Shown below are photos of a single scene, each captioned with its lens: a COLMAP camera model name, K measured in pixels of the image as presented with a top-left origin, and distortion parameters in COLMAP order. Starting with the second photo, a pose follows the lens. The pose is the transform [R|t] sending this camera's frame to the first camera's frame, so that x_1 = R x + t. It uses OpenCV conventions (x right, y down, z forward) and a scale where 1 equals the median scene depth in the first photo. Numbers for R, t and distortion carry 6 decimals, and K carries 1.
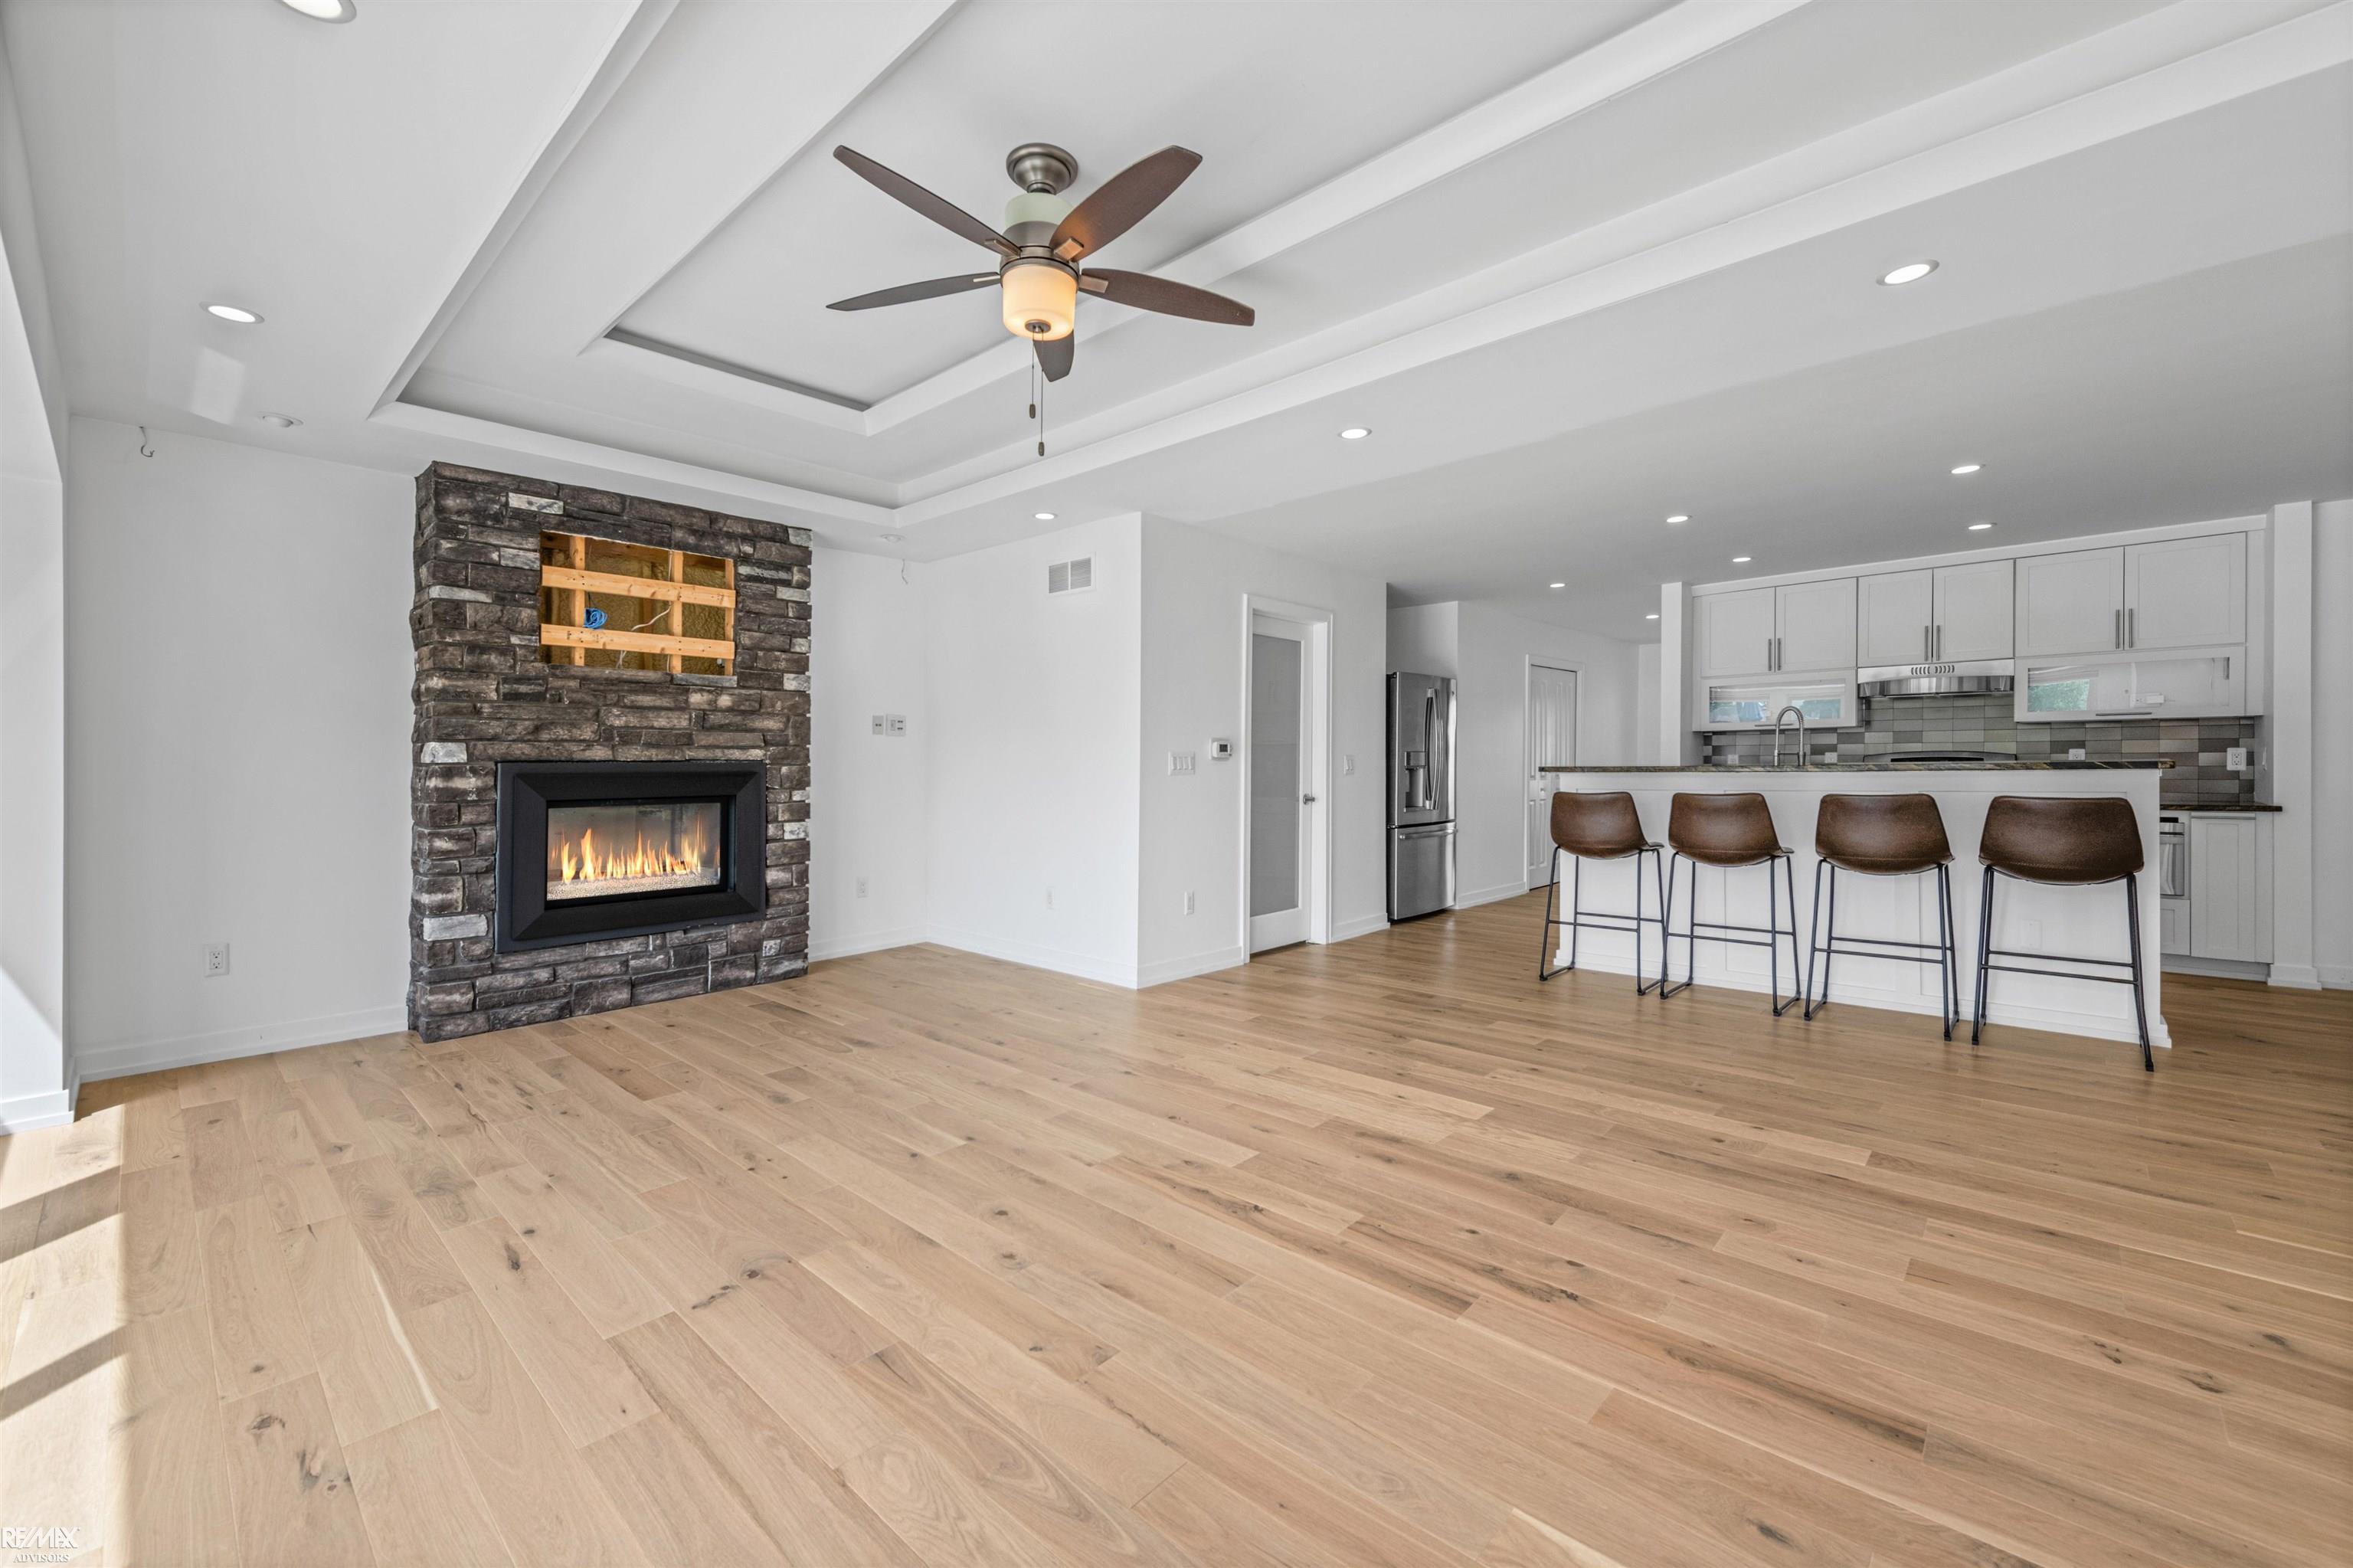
lens RADIAL K [[941.5, 0, 1190.8], [0, 941.5, 768.4], [0, 0, 1]] dist [0.013373, -0.000439]
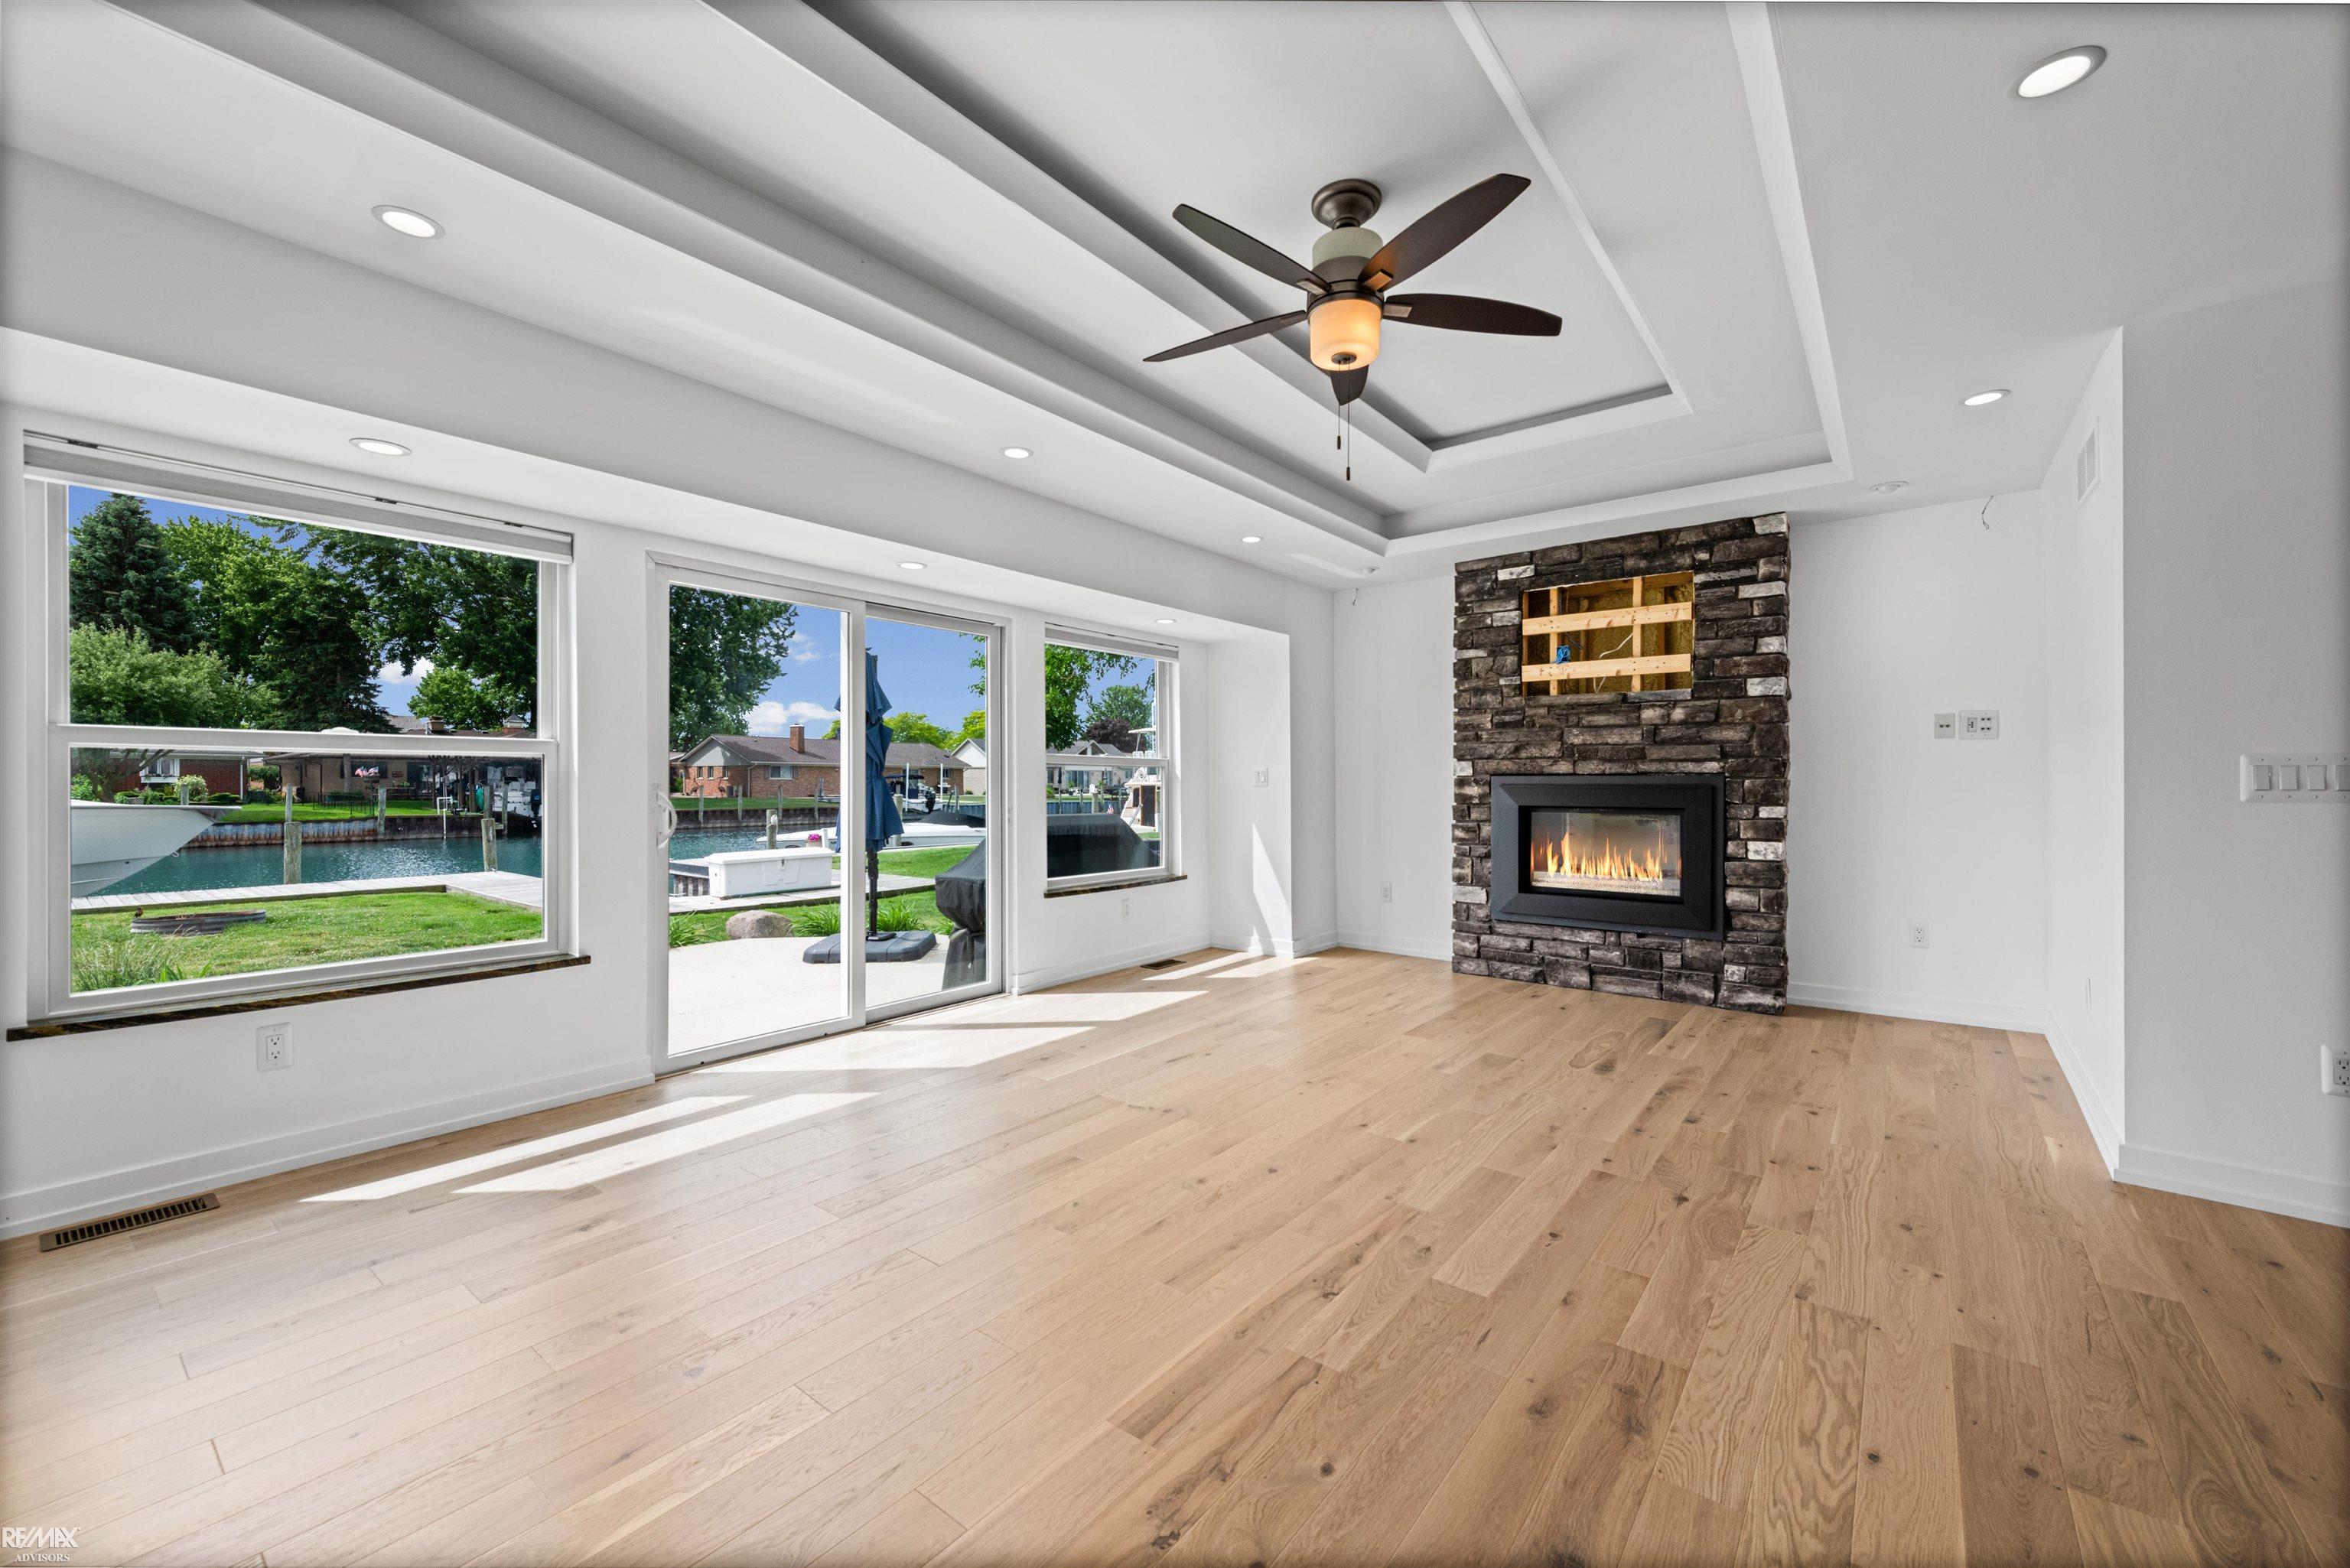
lens RADIAL K [[940.2, 0, 1192.3], [0, 940.2, 778.0], [0, 0, 1]] dist [0.013373, -0.000439]
pose [[0.072033, 0.004029, -0.997394, 0.517745], [-0.004678, 0.999982, 0.003702, -0.005359], [0.997391, 0.004399, 0.072051, 0.454983]]
